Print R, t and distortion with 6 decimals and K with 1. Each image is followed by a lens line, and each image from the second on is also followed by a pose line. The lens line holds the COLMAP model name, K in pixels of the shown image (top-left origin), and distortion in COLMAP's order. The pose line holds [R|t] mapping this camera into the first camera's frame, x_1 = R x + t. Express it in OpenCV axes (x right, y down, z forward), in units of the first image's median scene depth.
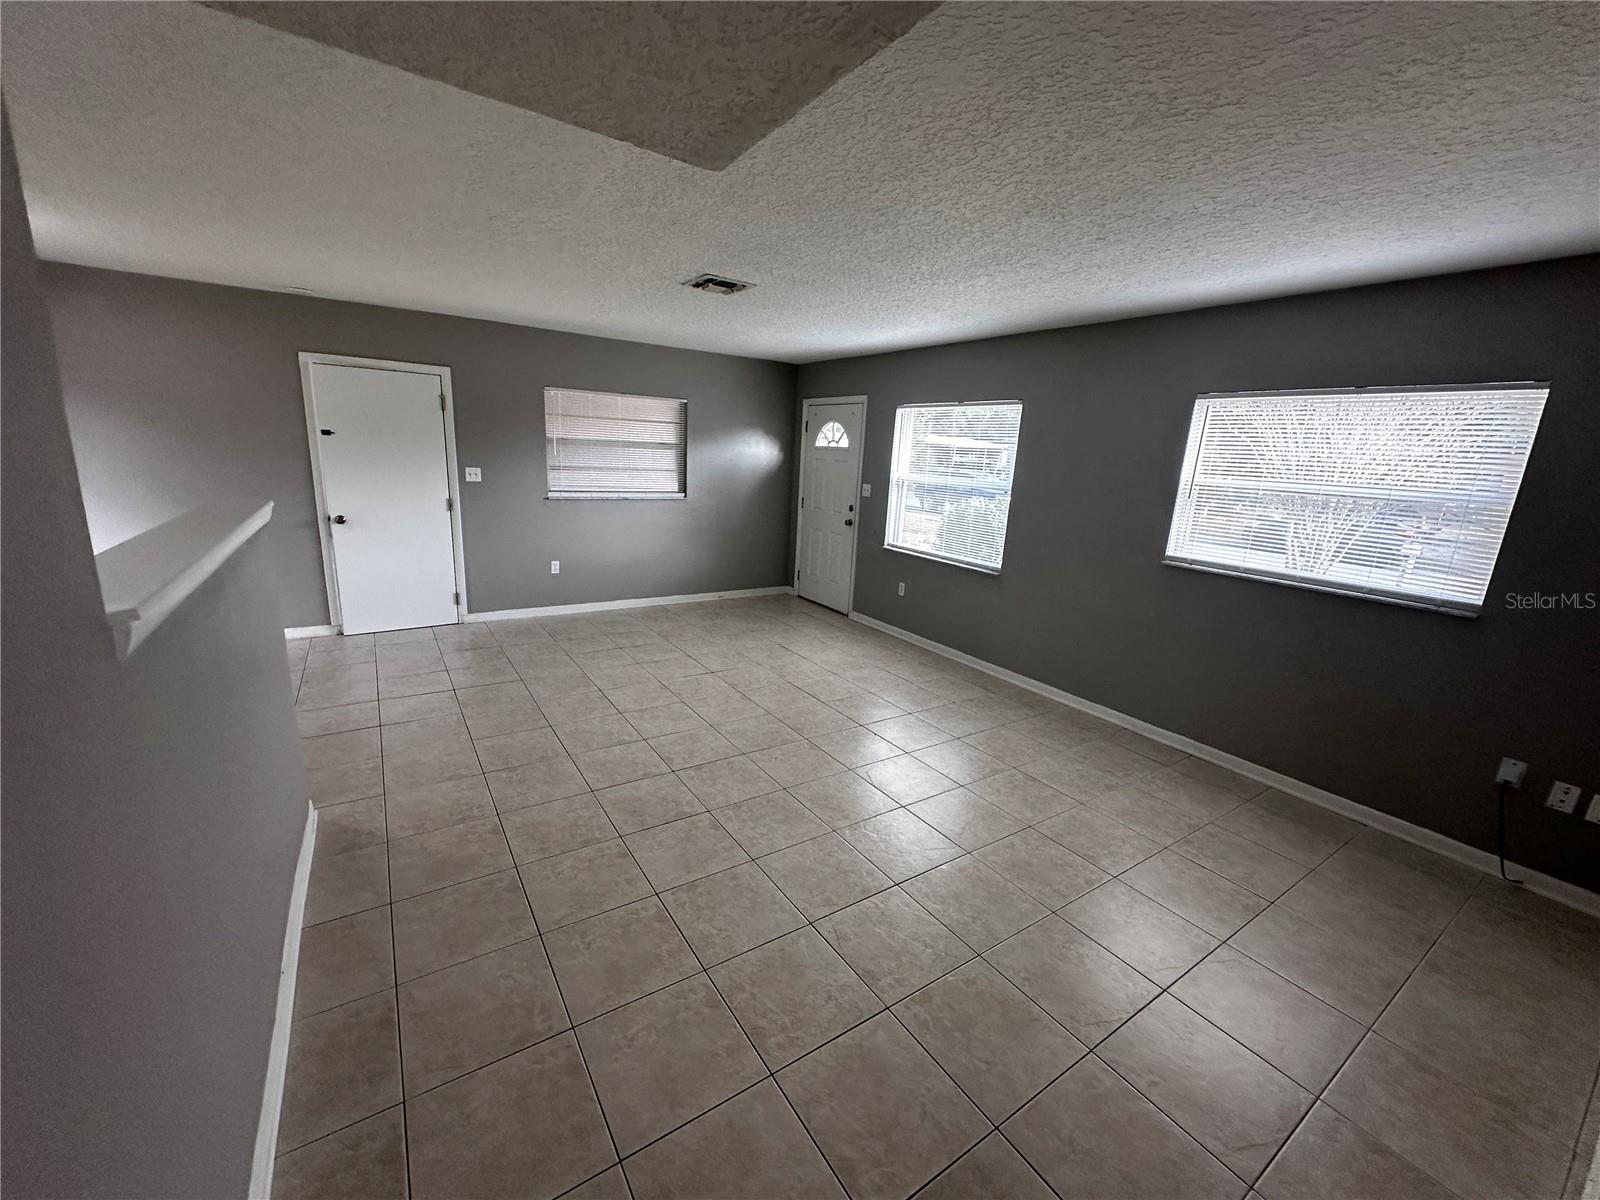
lens RADIAL K [[639.4, 0, 791.8], [0, 639.4, 601.2], [0, 0, 1]] dist [-0.001362, 0.000077]
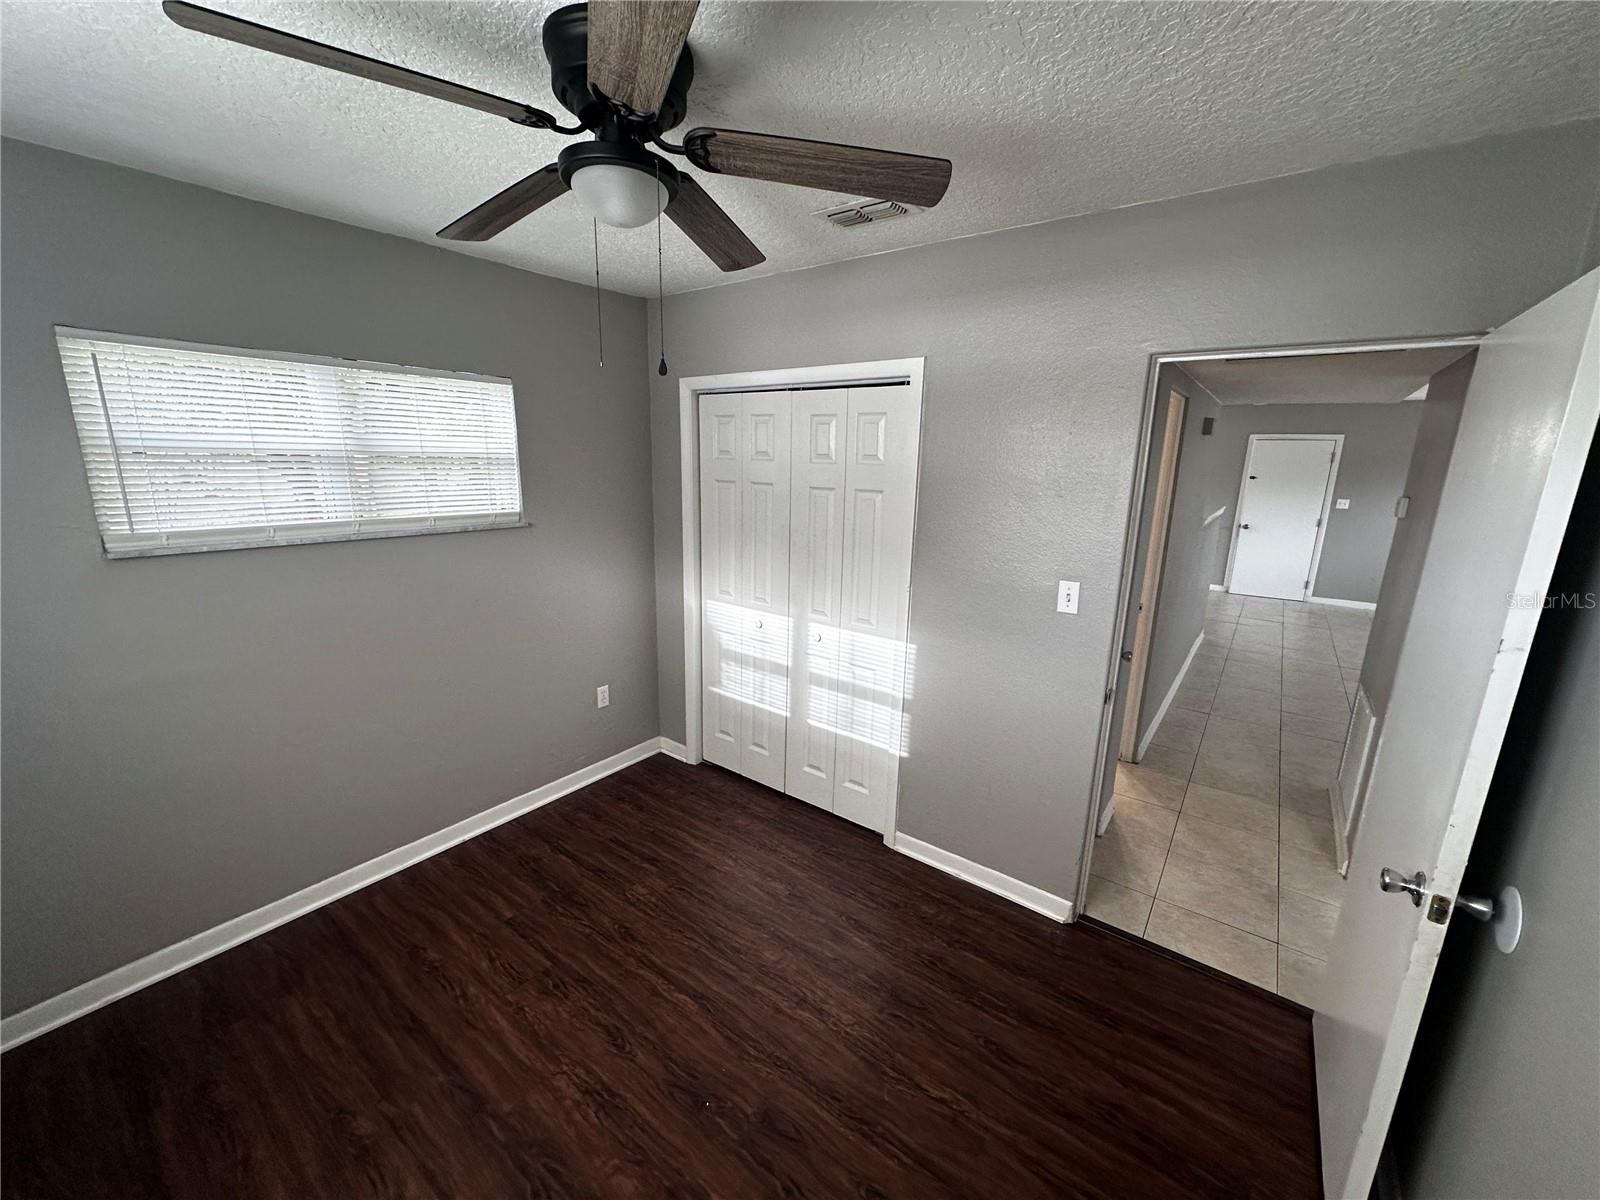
lens RADIAL K [[639.4, 0, 801.4], [0, 639.4, 600.7], [0, 0, 1]] dist [-0.001362, 0.000077]
pose [[0.348369, 0.170645, -0.921694, 0.496511], [-0.224543, 0.969853, 0.094691, 0.170739], [0.910066, 0.173972, 0.376184, -0.702564]]
